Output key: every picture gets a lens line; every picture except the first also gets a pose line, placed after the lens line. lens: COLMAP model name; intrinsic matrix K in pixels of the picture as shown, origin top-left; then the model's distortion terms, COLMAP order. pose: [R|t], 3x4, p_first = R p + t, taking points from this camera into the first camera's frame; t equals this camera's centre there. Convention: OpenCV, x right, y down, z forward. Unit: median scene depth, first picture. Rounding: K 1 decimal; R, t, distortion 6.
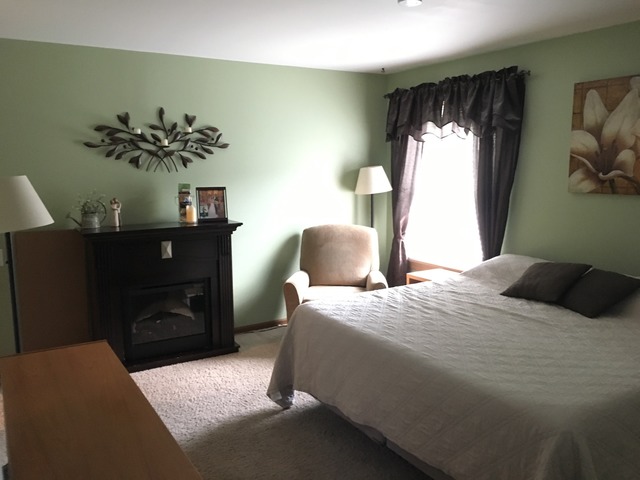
lens RADIAL K [[545.5, 0, 320.0], [0, 545.5, 240.0], [0, 0, 1]] dist [0.045820, -0.002275]
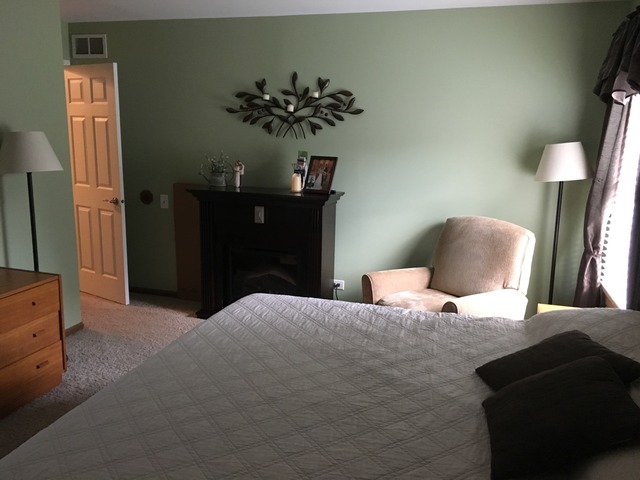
lens RADIAL K [[545.5, 0, 320.0], [0, 545.5, 240.0], [0, 0, 1]] dist [0.045820, -0.002275]
pose [[0.664178, 0.170420, -0.727891, 0.500416], [-0.136600, 0.984943, 0.105961, -0.054684], [0.734989, 0.029053, 0.677457, 0.374148]]
